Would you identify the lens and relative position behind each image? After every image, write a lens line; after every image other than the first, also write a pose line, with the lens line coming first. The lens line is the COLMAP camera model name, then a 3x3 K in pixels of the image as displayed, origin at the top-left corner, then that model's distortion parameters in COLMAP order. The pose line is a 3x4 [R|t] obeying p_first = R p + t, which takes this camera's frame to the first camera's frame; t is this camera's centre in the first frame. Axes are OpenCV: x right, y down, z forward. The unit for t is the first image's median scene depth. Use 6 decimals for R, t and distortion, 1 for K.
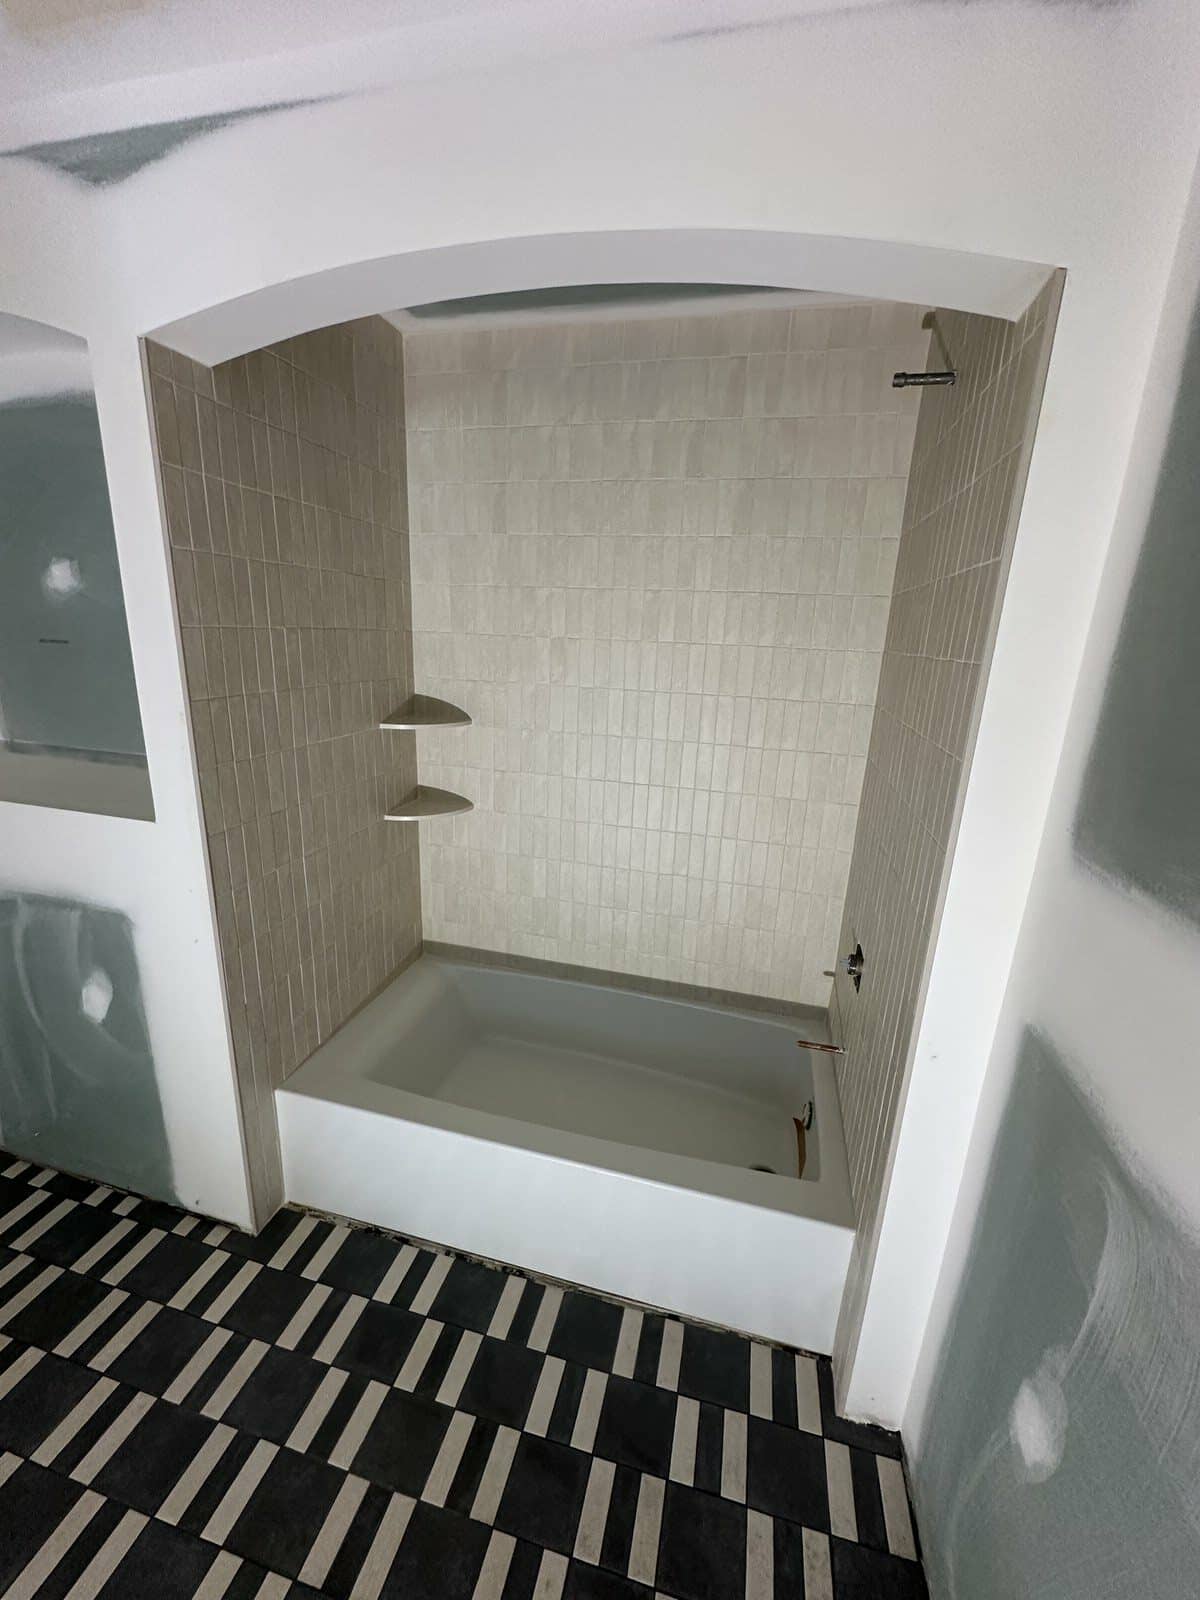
lens RADIAL K [[636.2, 0, 600.0], [0, 636.2, 800.0], [0, 0, 1]] dist [-0.003547, -0.000076]
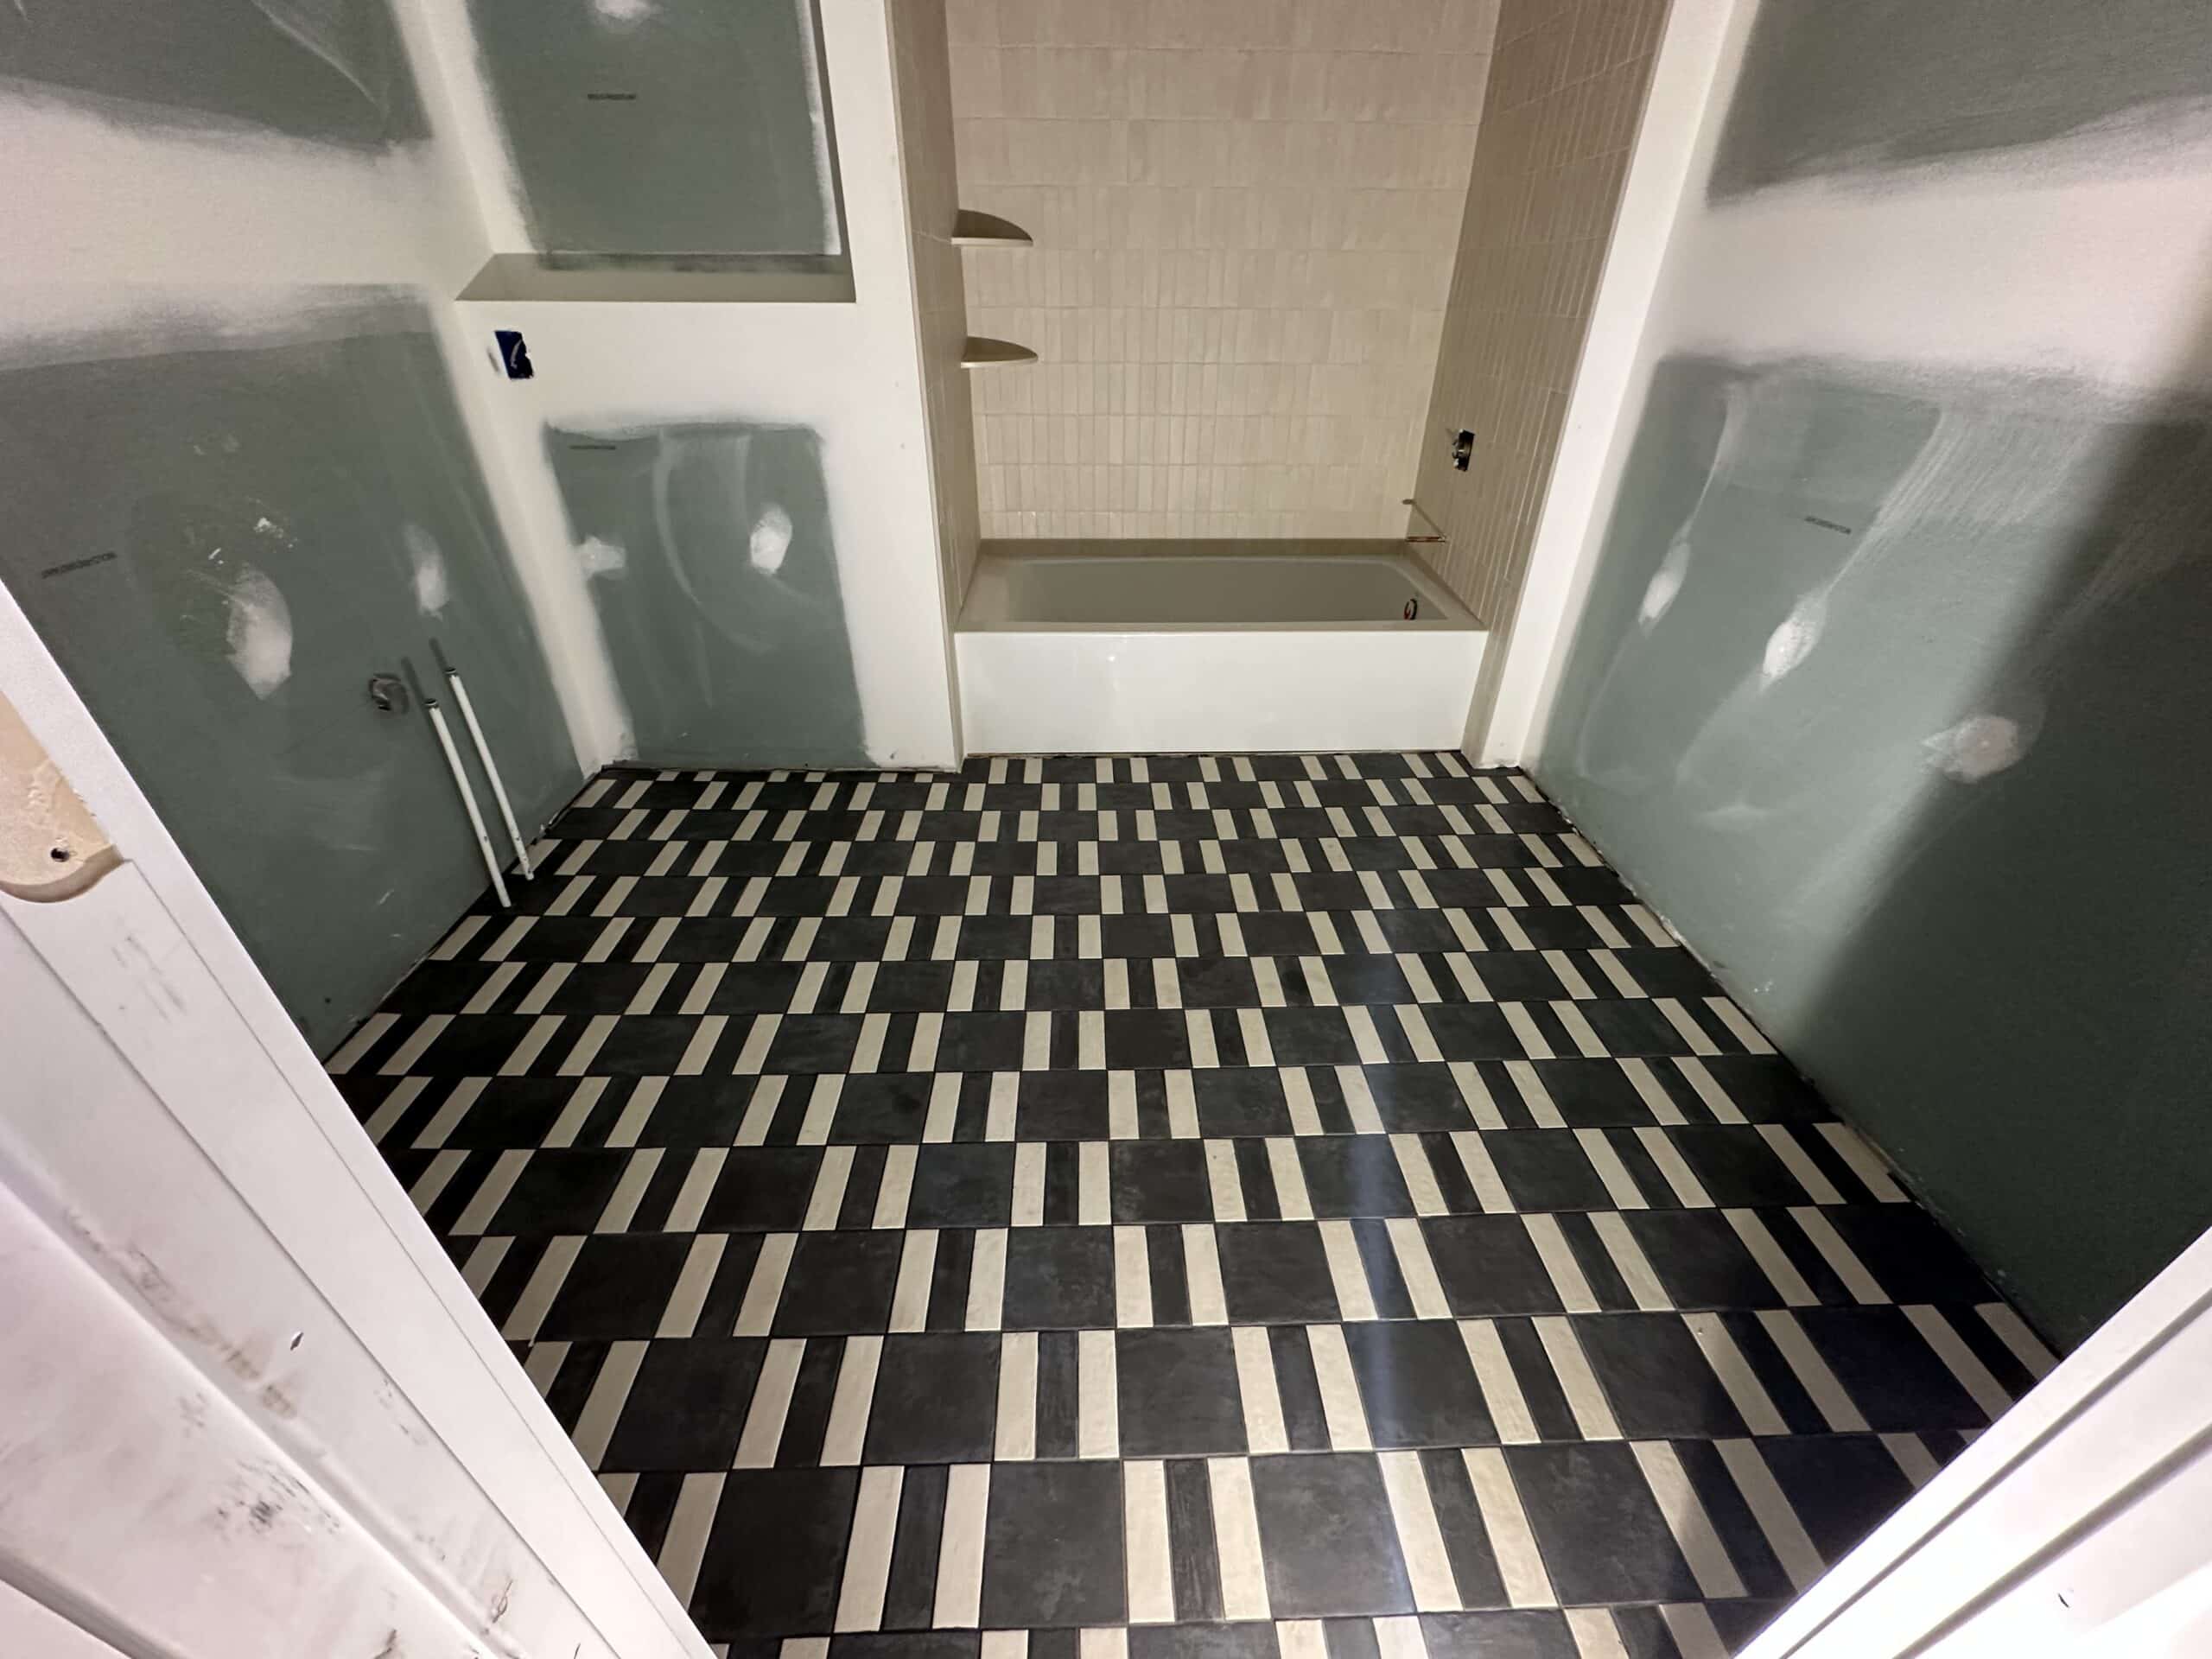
lens RADIAL K [[879.6, 0, 1099.0], [0, 879.6, 841.8], [0, 0, 1]] dist [-0.003547, -0.000076]
pose [[0.962857, -0.172068, 0.208084, -0.649383], [0.101810, 0.945124, 0.310443, 0.365975], [-0.250082, -0.277727, 0.927538, -0.465310]]
